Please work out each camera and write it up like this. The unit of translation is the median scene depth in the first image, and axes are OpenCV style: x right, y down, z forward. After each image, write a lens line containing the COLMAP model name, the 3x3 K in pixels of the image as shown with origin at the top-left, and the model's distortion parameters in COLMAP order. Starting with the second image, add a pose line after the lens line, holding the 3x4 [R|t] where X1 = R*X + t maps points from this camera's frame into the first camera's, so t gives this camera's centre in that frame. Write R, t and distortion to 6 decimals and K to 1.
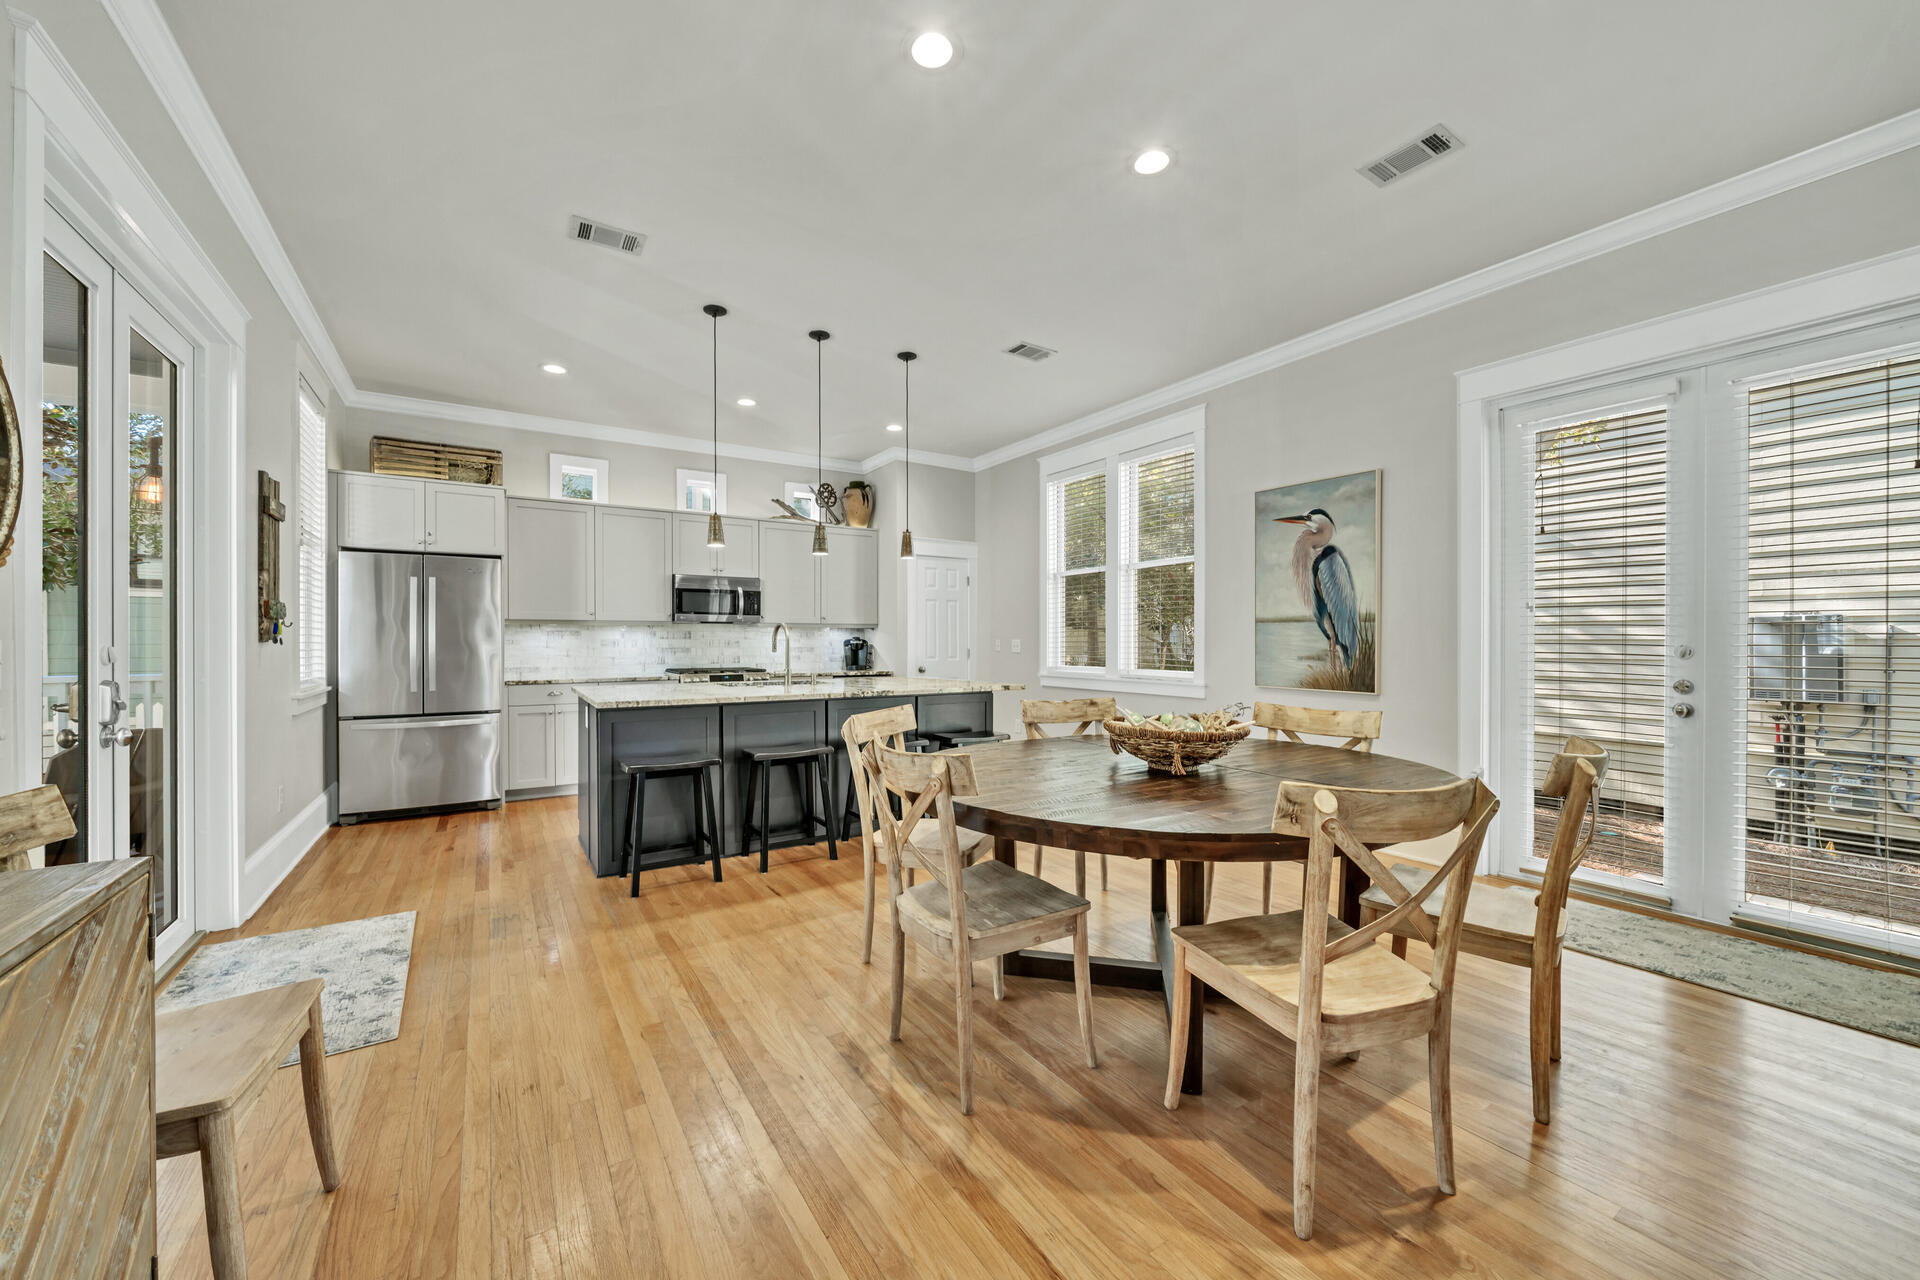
lens RADIAL K [[711.7, 0, 955.6], [0, 711.7, 643.5], [0, 0, 1]] dist [-0.005914, -0.000032]
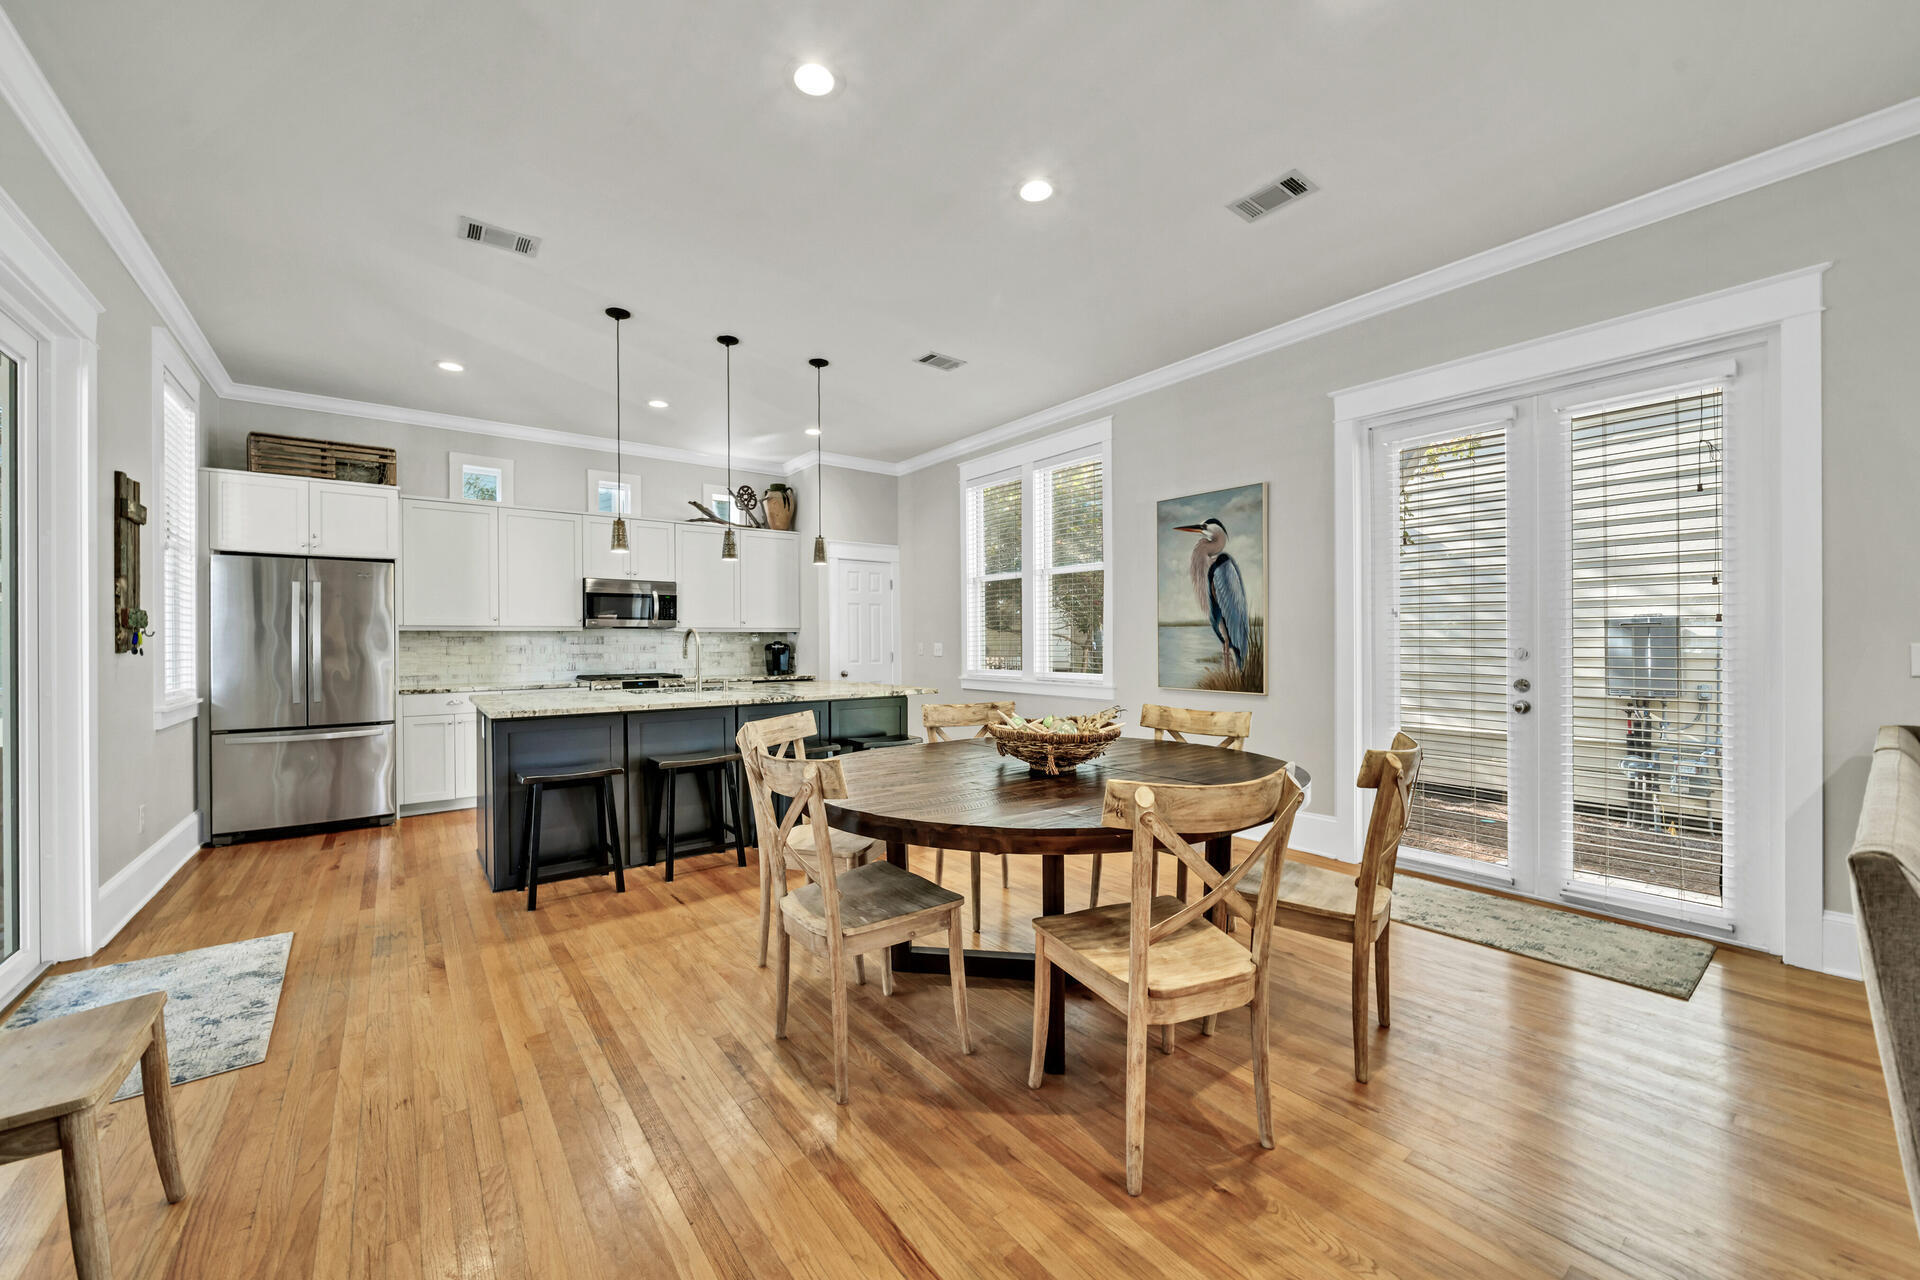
lens RADIAL K [[711.7, 0, 942.0], [0, 711.7, 645.5], [0, 0, 1]] dist [-0.005914, -0.000032]
pose [[0.996719, -0.005751, 0.080730, 0.025071], [0.005833, 0.999983, -0.000785, -0.003420], [-0.080724, 0.001253, 0.996736, -0.017445]]
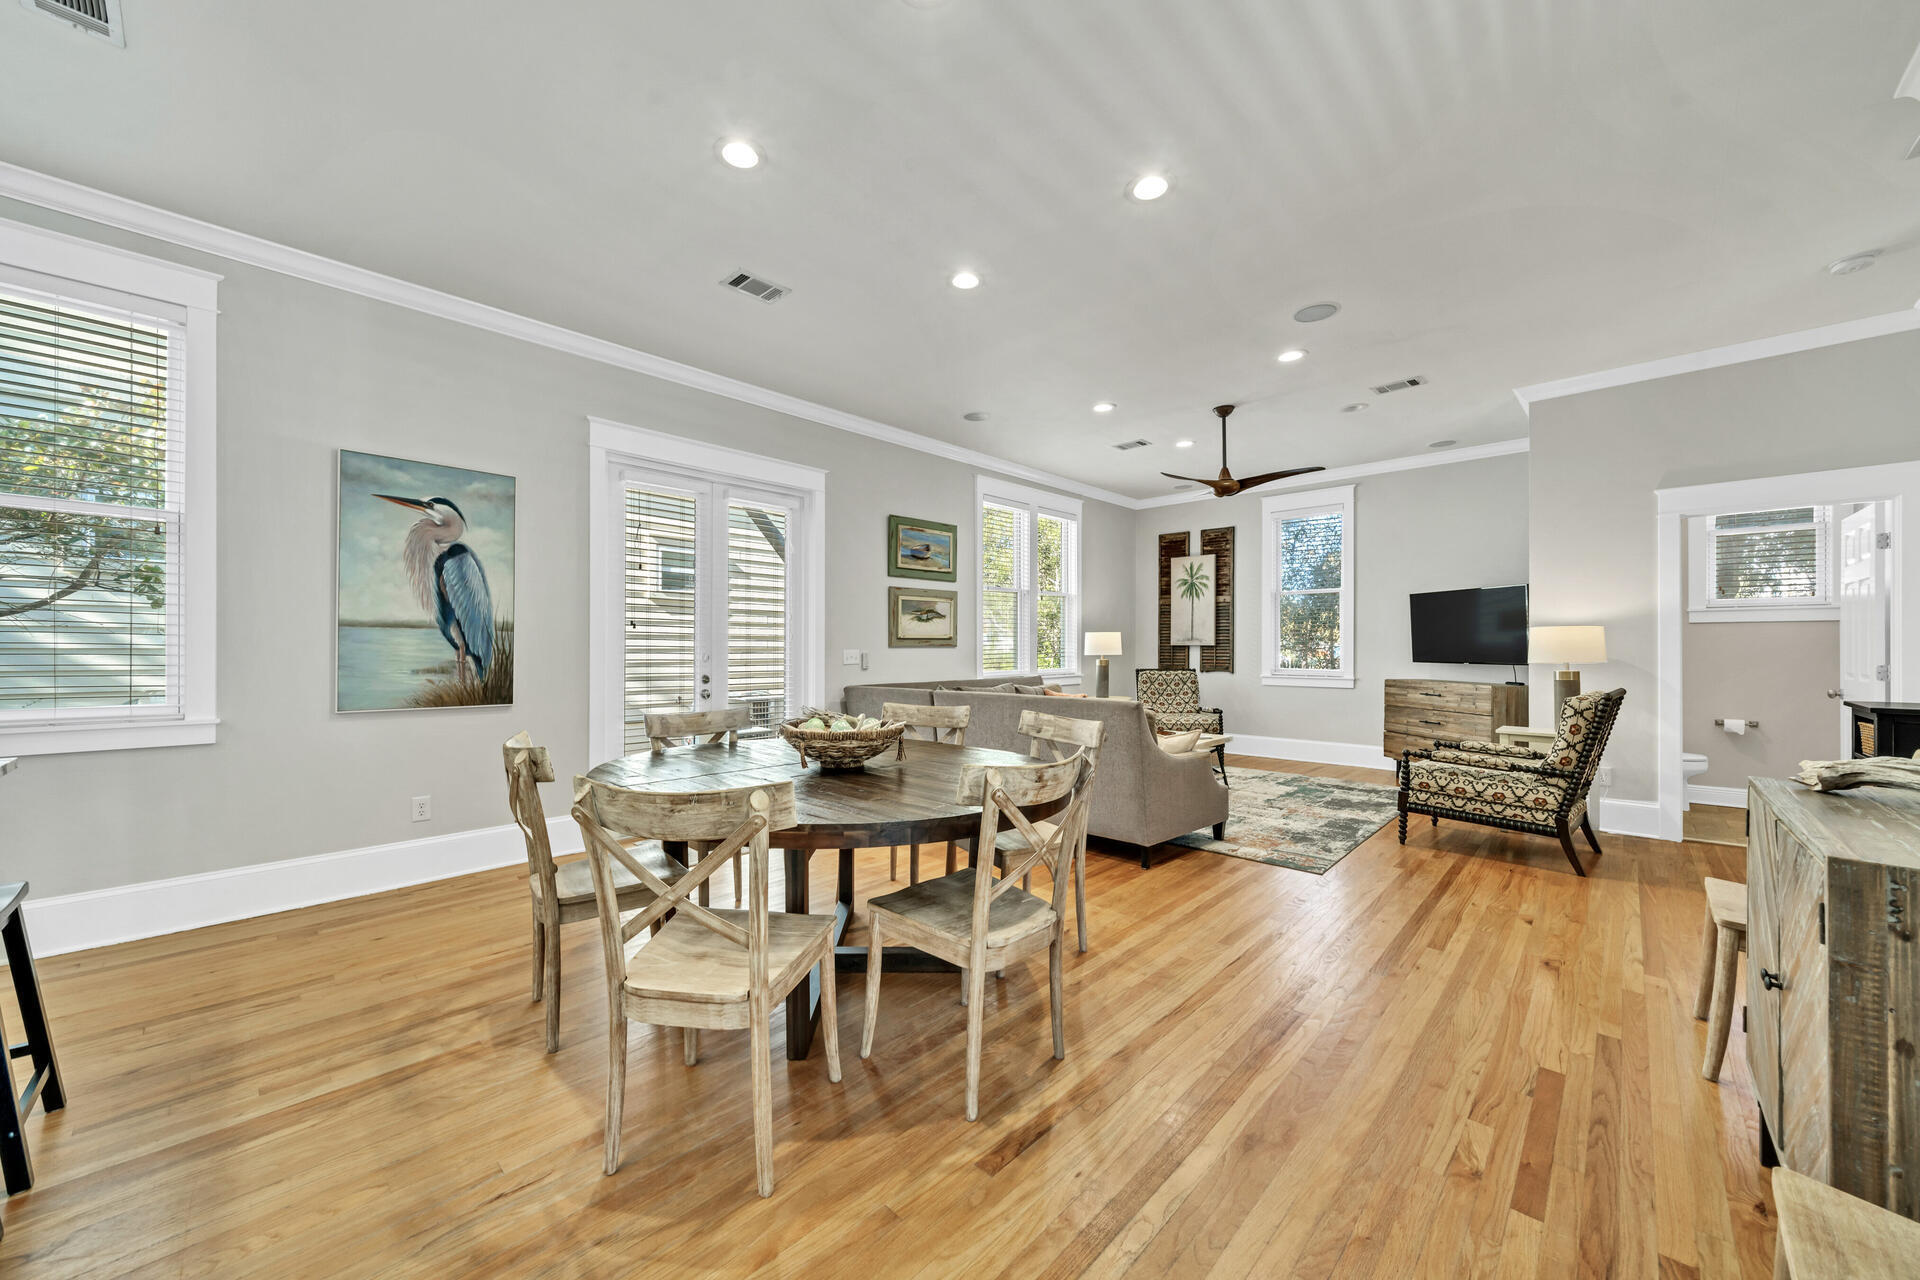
lens RADIAL K [[704.9, 0, 934.2], [0, 704.9, 646.7], [0, 0, 1]] dist [-0.009653, 0.001168]
pose [[-0.217788, 0.001298, 0.975995, -0.464692], [0.002840, 0.999996, -0.000696, -0.006737], [-0.975992, 0.002620, -0.217791, 0.620789]]
